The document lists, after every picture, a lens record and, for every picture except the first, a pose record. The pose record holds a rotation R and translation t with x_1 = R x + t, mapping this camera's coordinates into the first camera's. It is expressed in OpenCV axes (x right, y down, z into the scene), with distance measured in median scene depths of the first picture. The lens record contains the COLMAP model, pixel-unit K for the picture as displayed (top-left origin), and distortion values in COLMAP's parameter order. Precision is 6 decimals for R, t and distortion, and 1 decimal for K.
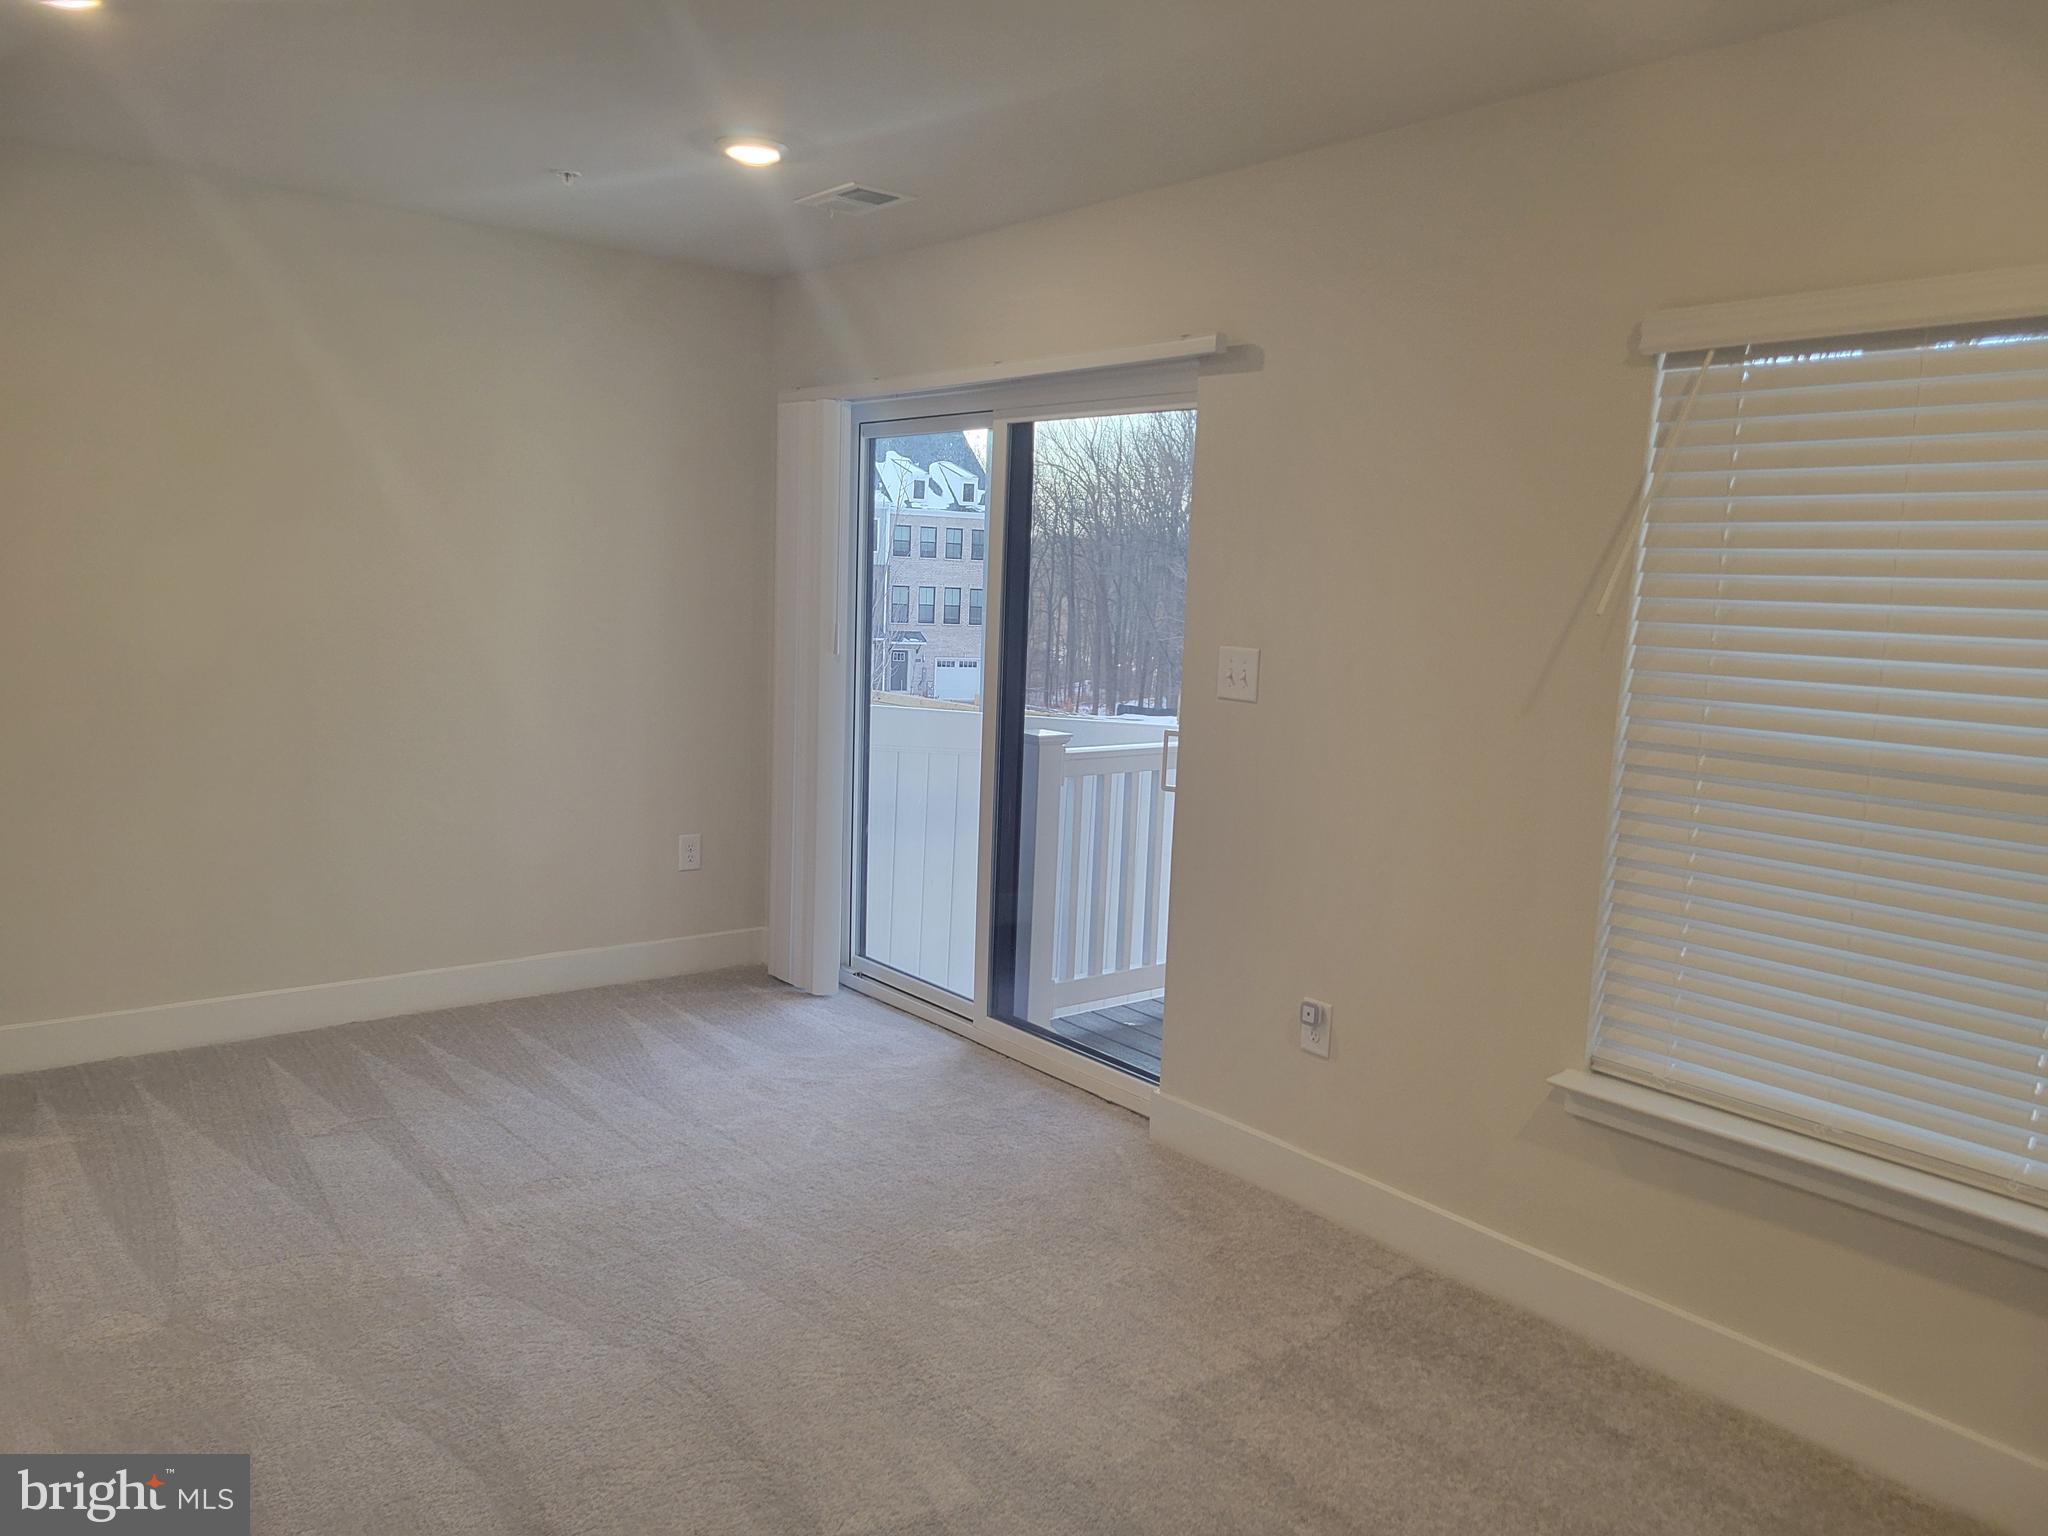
lens RADIAL K [[1534.4, 0, 1024.0], [0, 1534.4, 768.0], [0, 0, 1]] dist [0.069883, -0.001961]
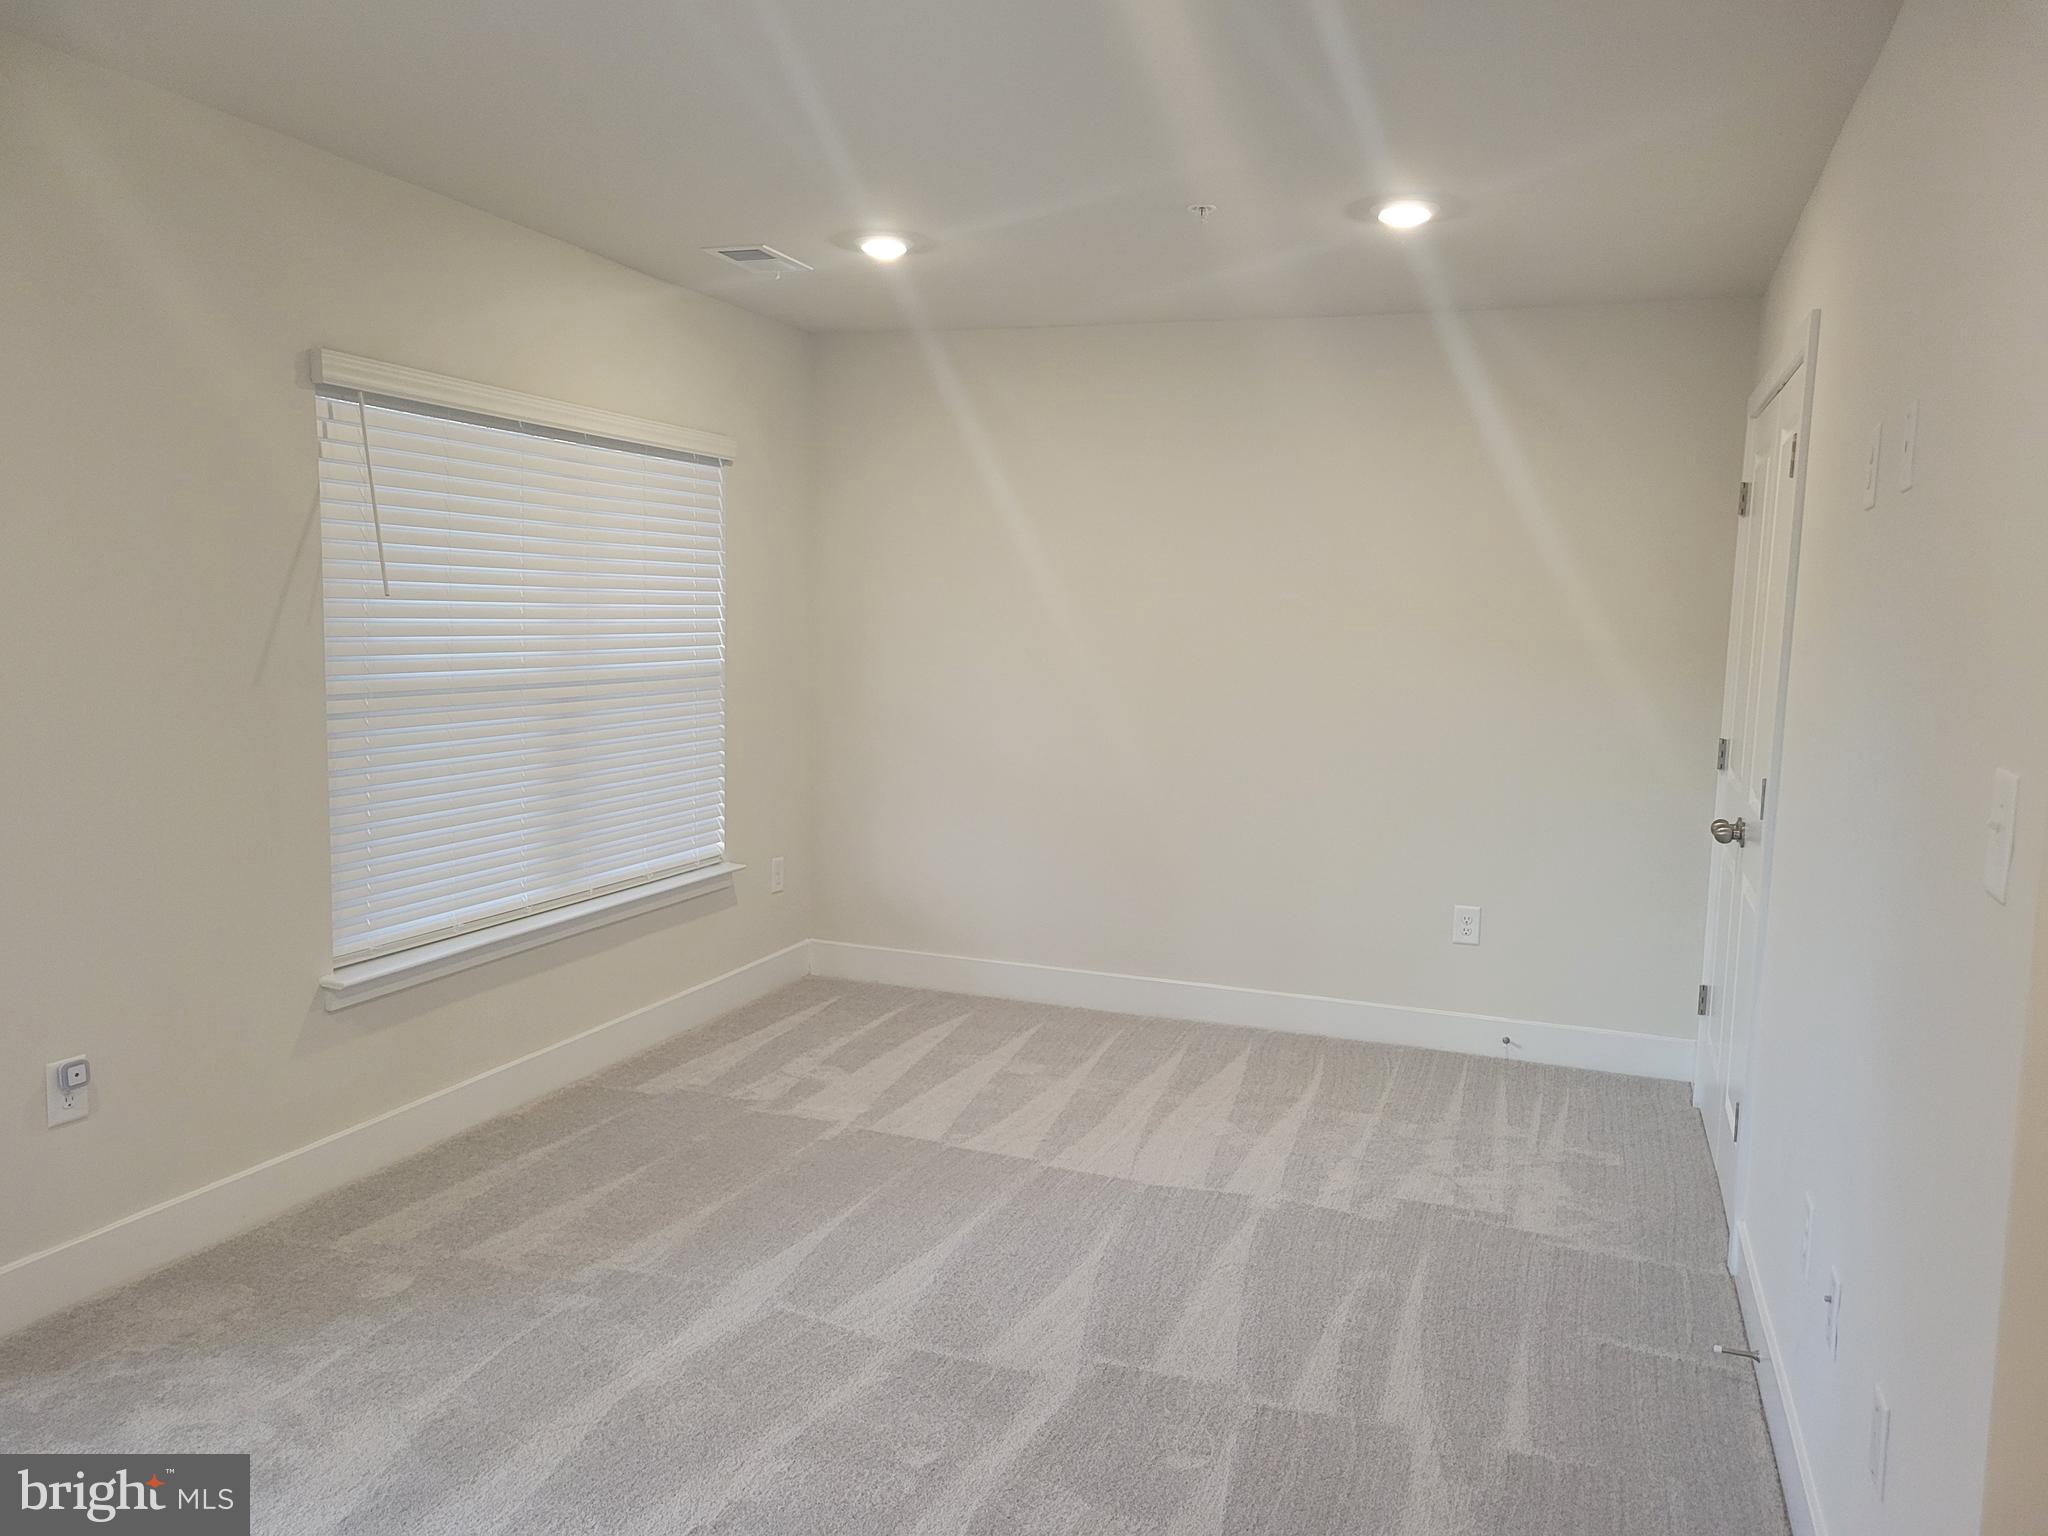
lens RADIAL K [[1534.4, 0, 1024.0], [0, 1534.4, 768.0], [0, 0, 1]] dist [0.069883, -0.001961]
pose [[-0.511129, -0.142295, 0.847643, -0.928039], [0.059863, 0.977912, 0.200260, -0.172481], [-0.857417, 0.153101, -0.491321, 1.120409]]
